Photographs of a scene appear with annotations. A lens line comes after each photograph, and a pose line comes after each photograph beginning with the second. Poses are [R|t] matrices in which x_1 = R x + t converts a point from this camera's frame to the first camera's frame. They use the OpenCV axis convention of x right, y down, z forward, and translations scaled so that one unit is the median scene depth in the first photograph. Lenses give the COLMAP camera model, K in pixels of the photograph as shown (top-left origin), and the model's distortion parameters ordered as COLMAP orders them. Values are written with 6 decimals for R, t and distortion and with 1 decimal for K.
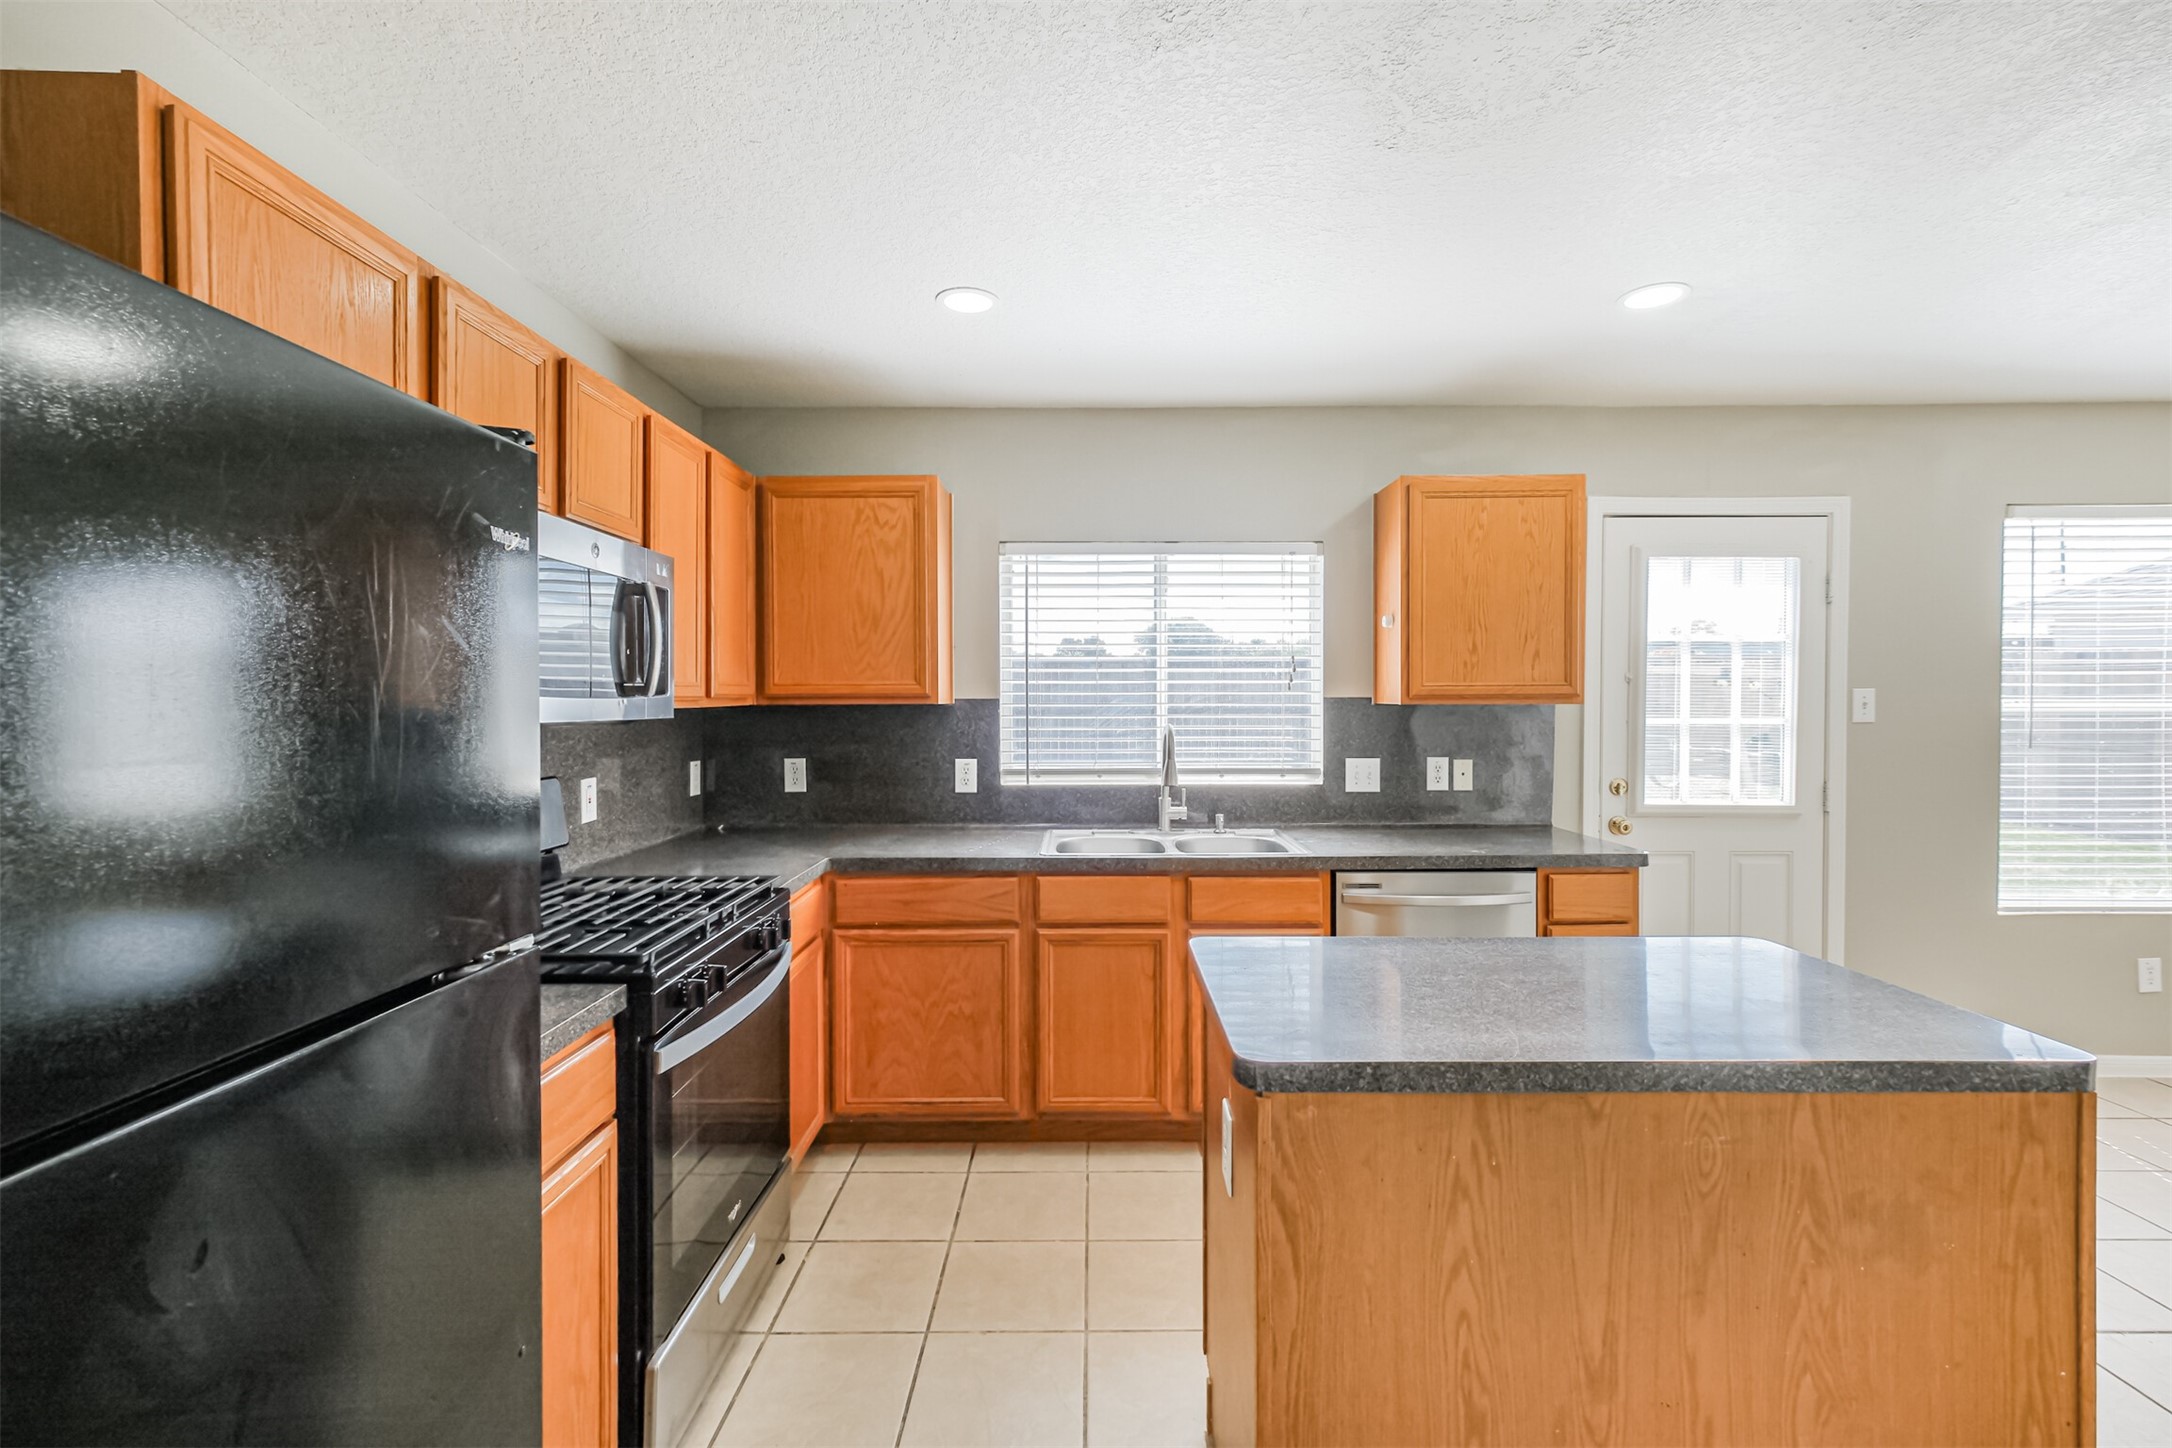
lens RADIAL K [[963.7, 0, 1078.4], [0, 963.7, 708.7], [0, 0, 1]] dist [0.010943, -0.000808]
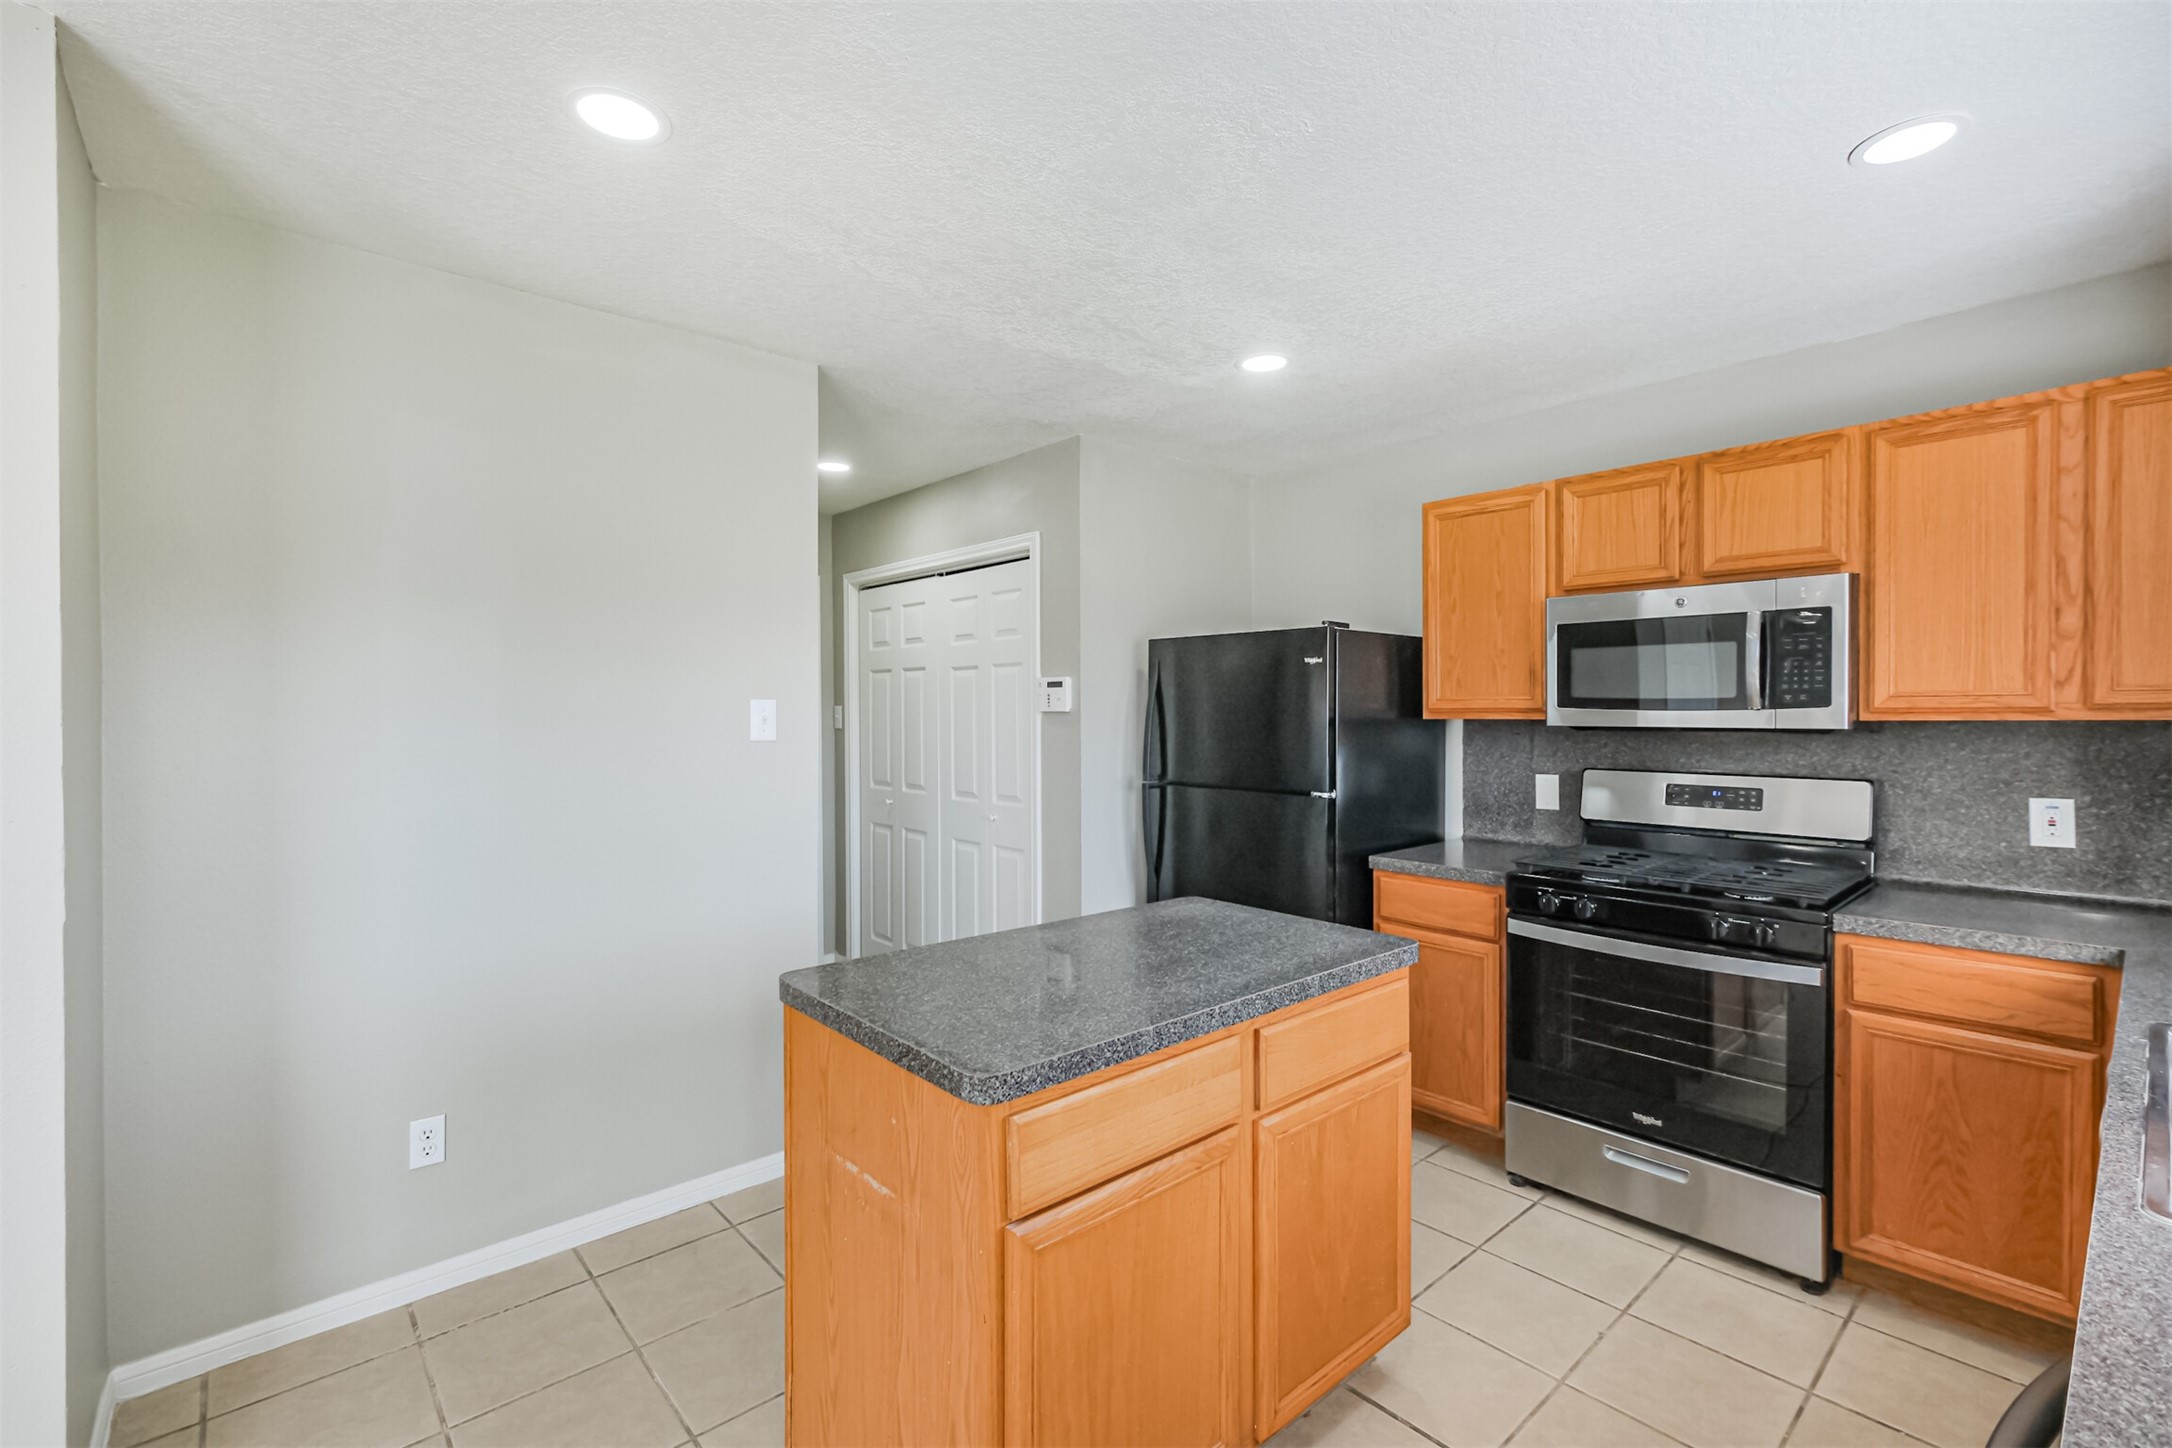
lens RADIAL K [[963.7, 0, 1093.8], [0, 963.7, 727.7], [0, 0, 1]] dist [0.010943, -0.000808]
pose [[-0.738801, 0.014520, -0.673767, 0.651425], [-0.002708, 0.999696, 0.024512, -0.011122], [0.673918, 0.019934, -0.738537, 0.919598]]
